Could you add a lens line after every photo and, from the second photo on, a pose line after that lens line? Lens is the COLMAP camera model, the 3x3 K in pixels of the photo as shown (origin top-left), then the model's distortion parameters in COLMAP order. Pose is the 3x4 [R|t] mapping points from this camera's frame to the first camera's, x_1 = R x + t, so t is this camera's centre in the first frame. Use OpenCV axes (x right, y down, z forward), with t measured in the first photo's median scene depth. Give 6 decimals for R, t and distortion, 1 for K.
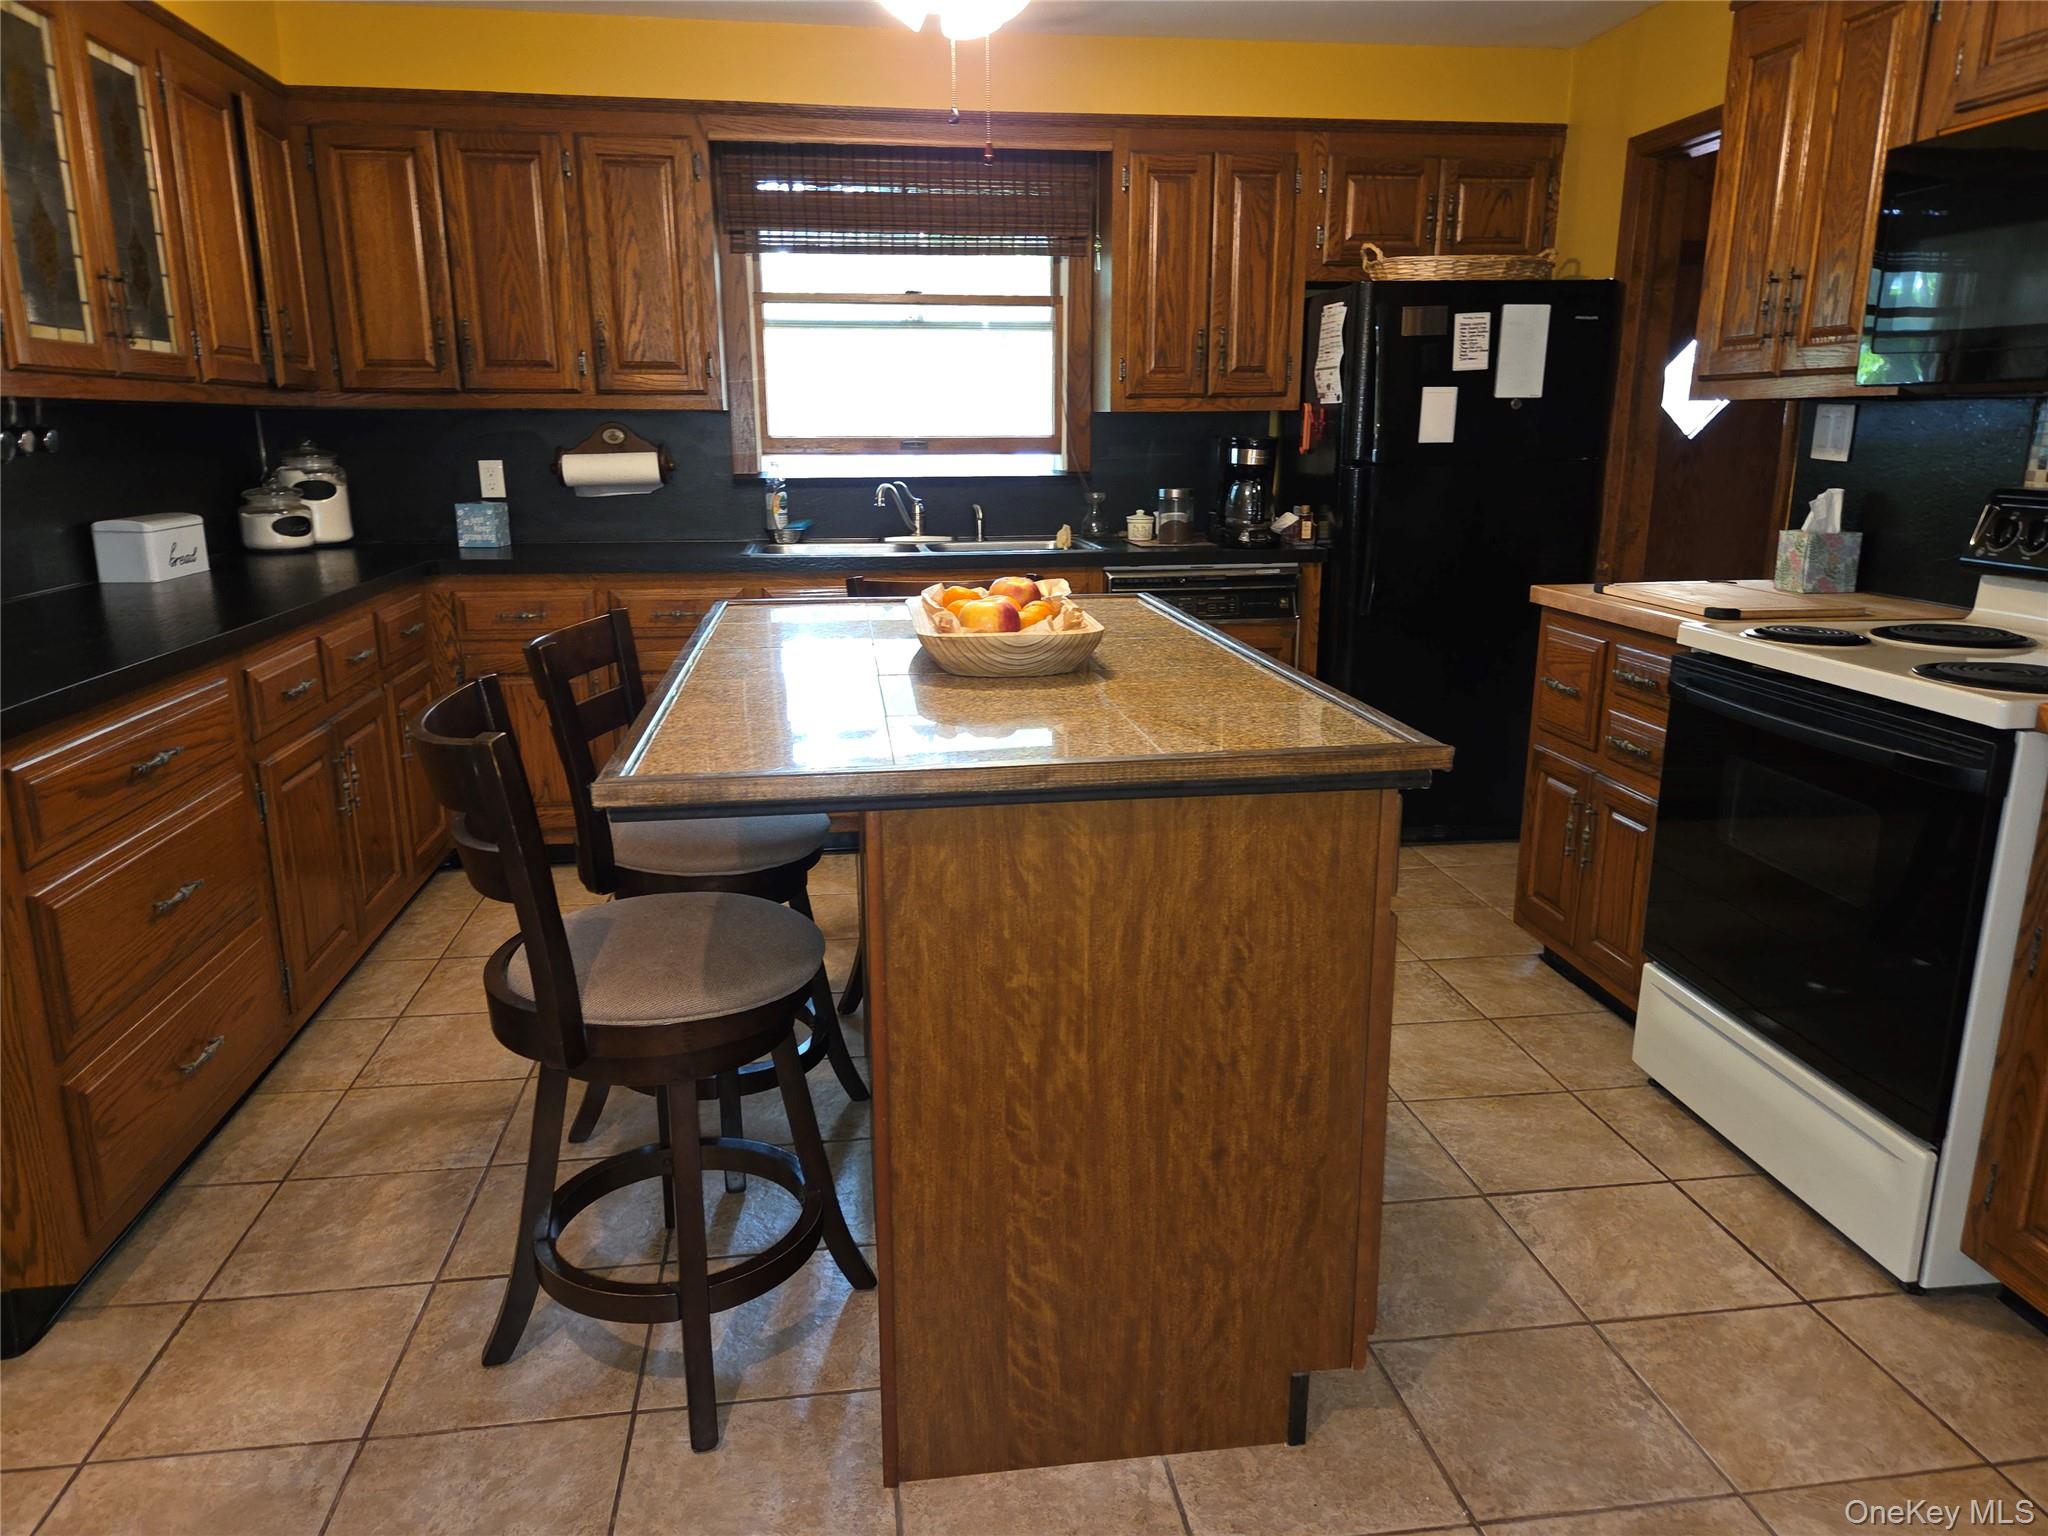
lens RADIAL K [[1365.6, 0, 1018.2], [0, 1365.6, 775.9], [0, 0, 1]] dist [0.027484, -0.014765]
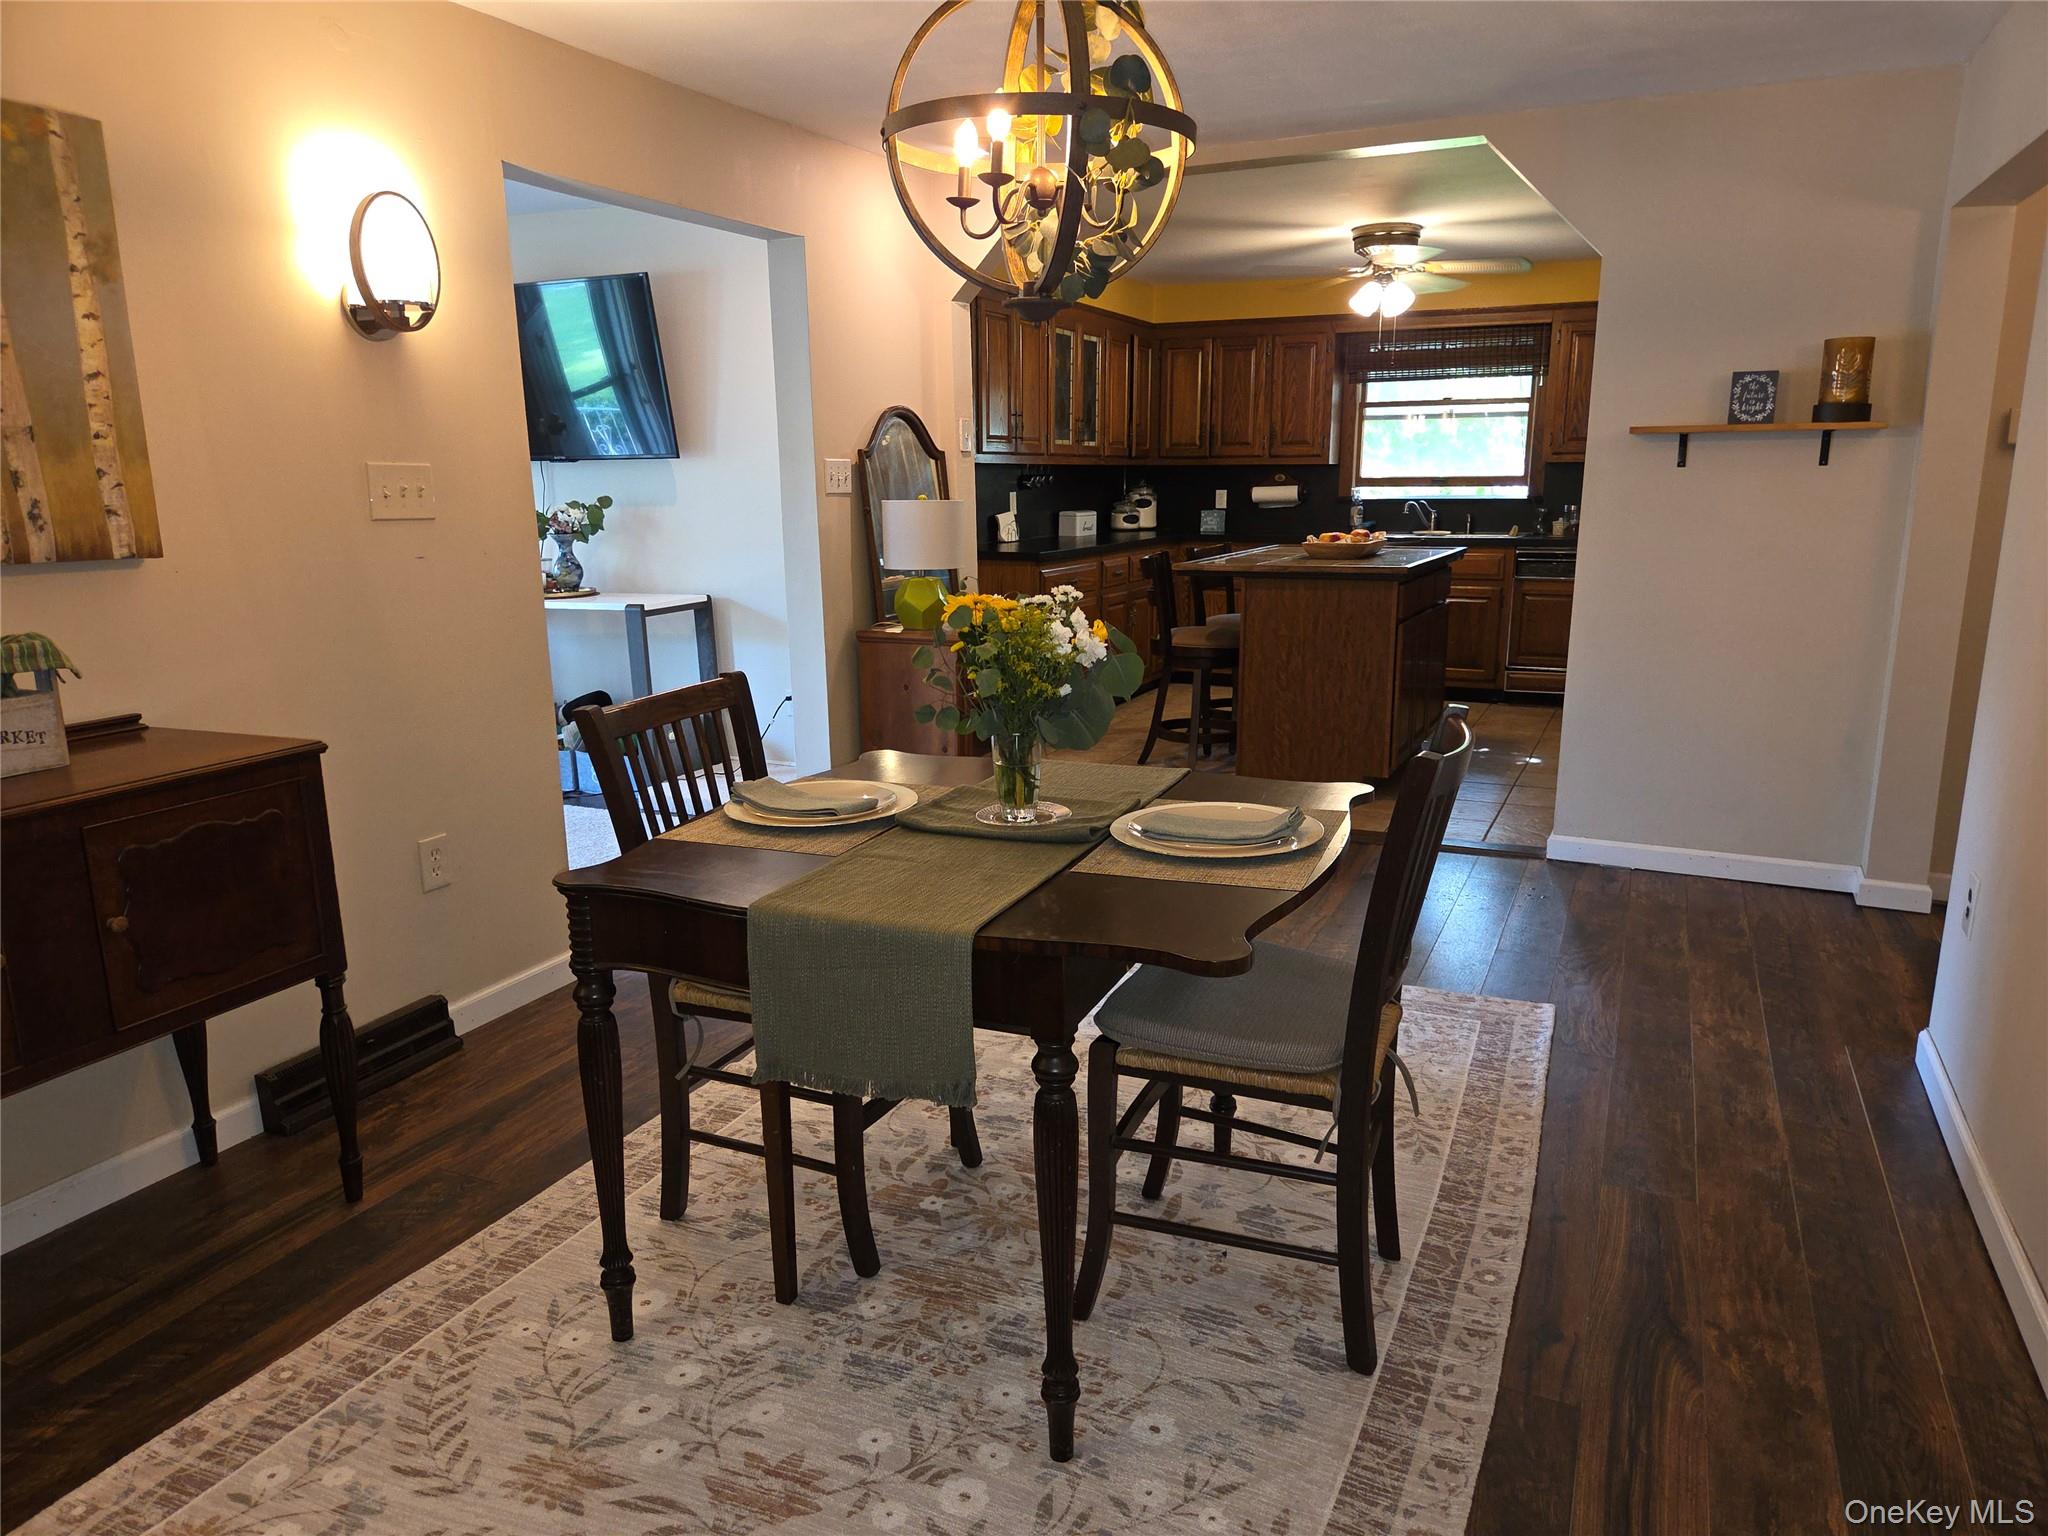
lens RADIAL K [[1365.6, 0, 1035.2], [0, 1365.6, 768.2], [0, 0, 1]] dist [0.027484, -0.014765]
pose [[0.841008, 0.111603, -0.529387, 0.537487], [-0.129819, 0.991534, 0.002794, 0.224122], [0.525217, 0.066375, 0.848376, -0.896411]]
